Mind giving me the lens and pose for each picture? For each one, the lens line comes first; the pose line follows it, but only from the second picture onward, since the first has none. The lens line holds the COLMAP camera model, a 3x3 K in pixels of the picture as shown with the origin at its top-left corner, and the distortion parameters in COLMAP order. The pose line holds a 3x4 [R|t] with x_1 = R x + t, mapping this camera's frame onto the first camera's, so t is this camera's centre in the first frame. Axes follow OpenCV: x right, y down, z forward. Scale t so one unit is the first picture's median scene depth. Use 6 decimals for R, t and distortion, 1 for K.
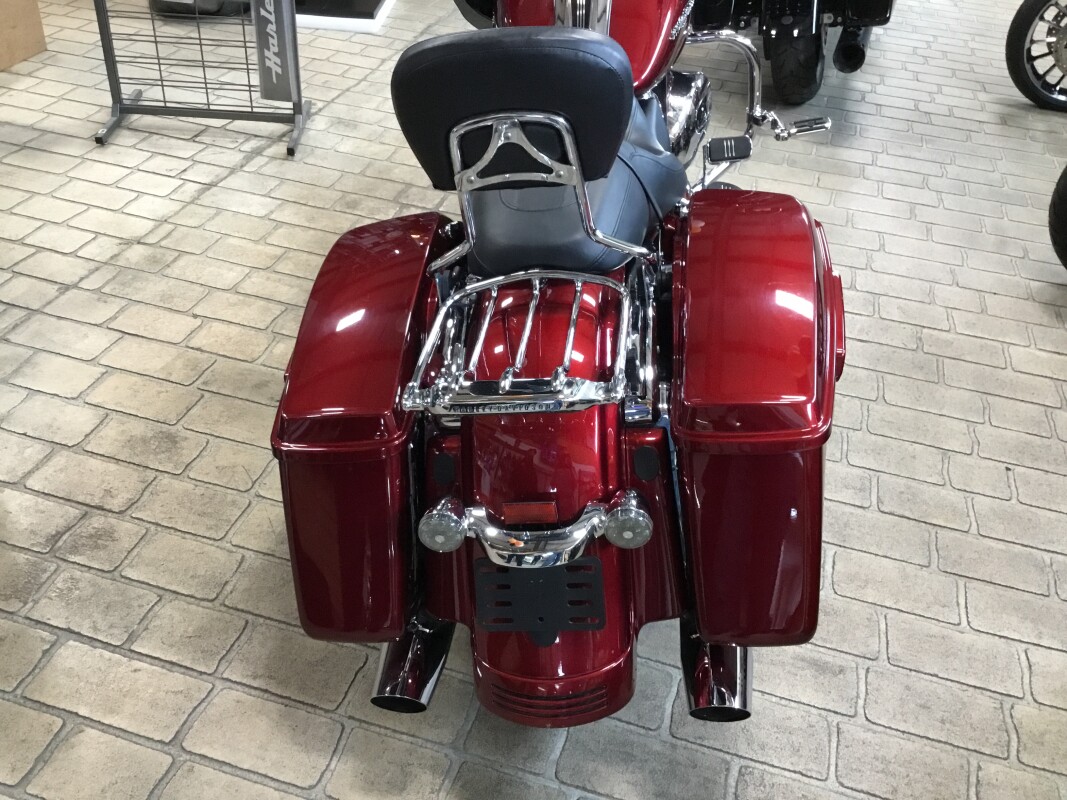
lens RADIAL K [[984.0, 0, 533.5], [0, 984.0, 400.0], [0, 0, 1]] dist [0.006542, -0.061073]
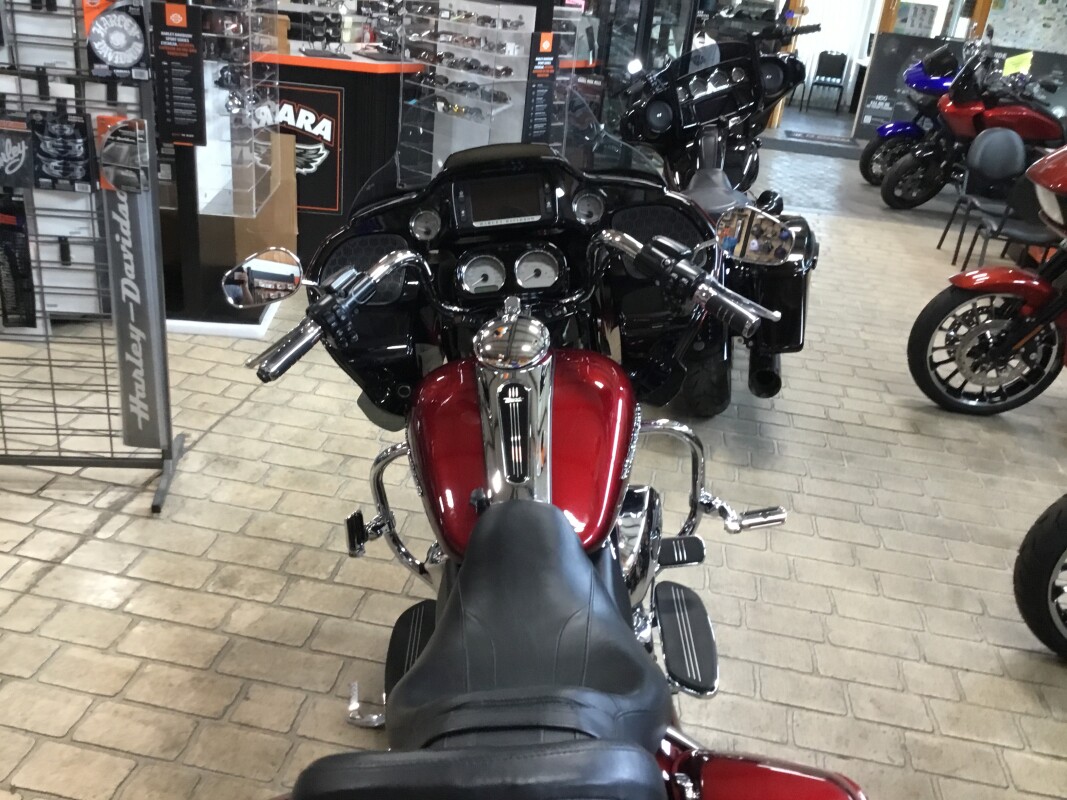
lens RADIAL K [[986.3, 0, 560.7], [0, 986.3, 399.1], [0, 0, 1]] dist [0.049322, -0.147016]
pose [[0.989934, -0.018606, 0.140301, -0.016849], [0.049902, 0.973542, -0.222993, -0.134133], [-0.132440, 0.227750, 0.964671, 0.097085]]
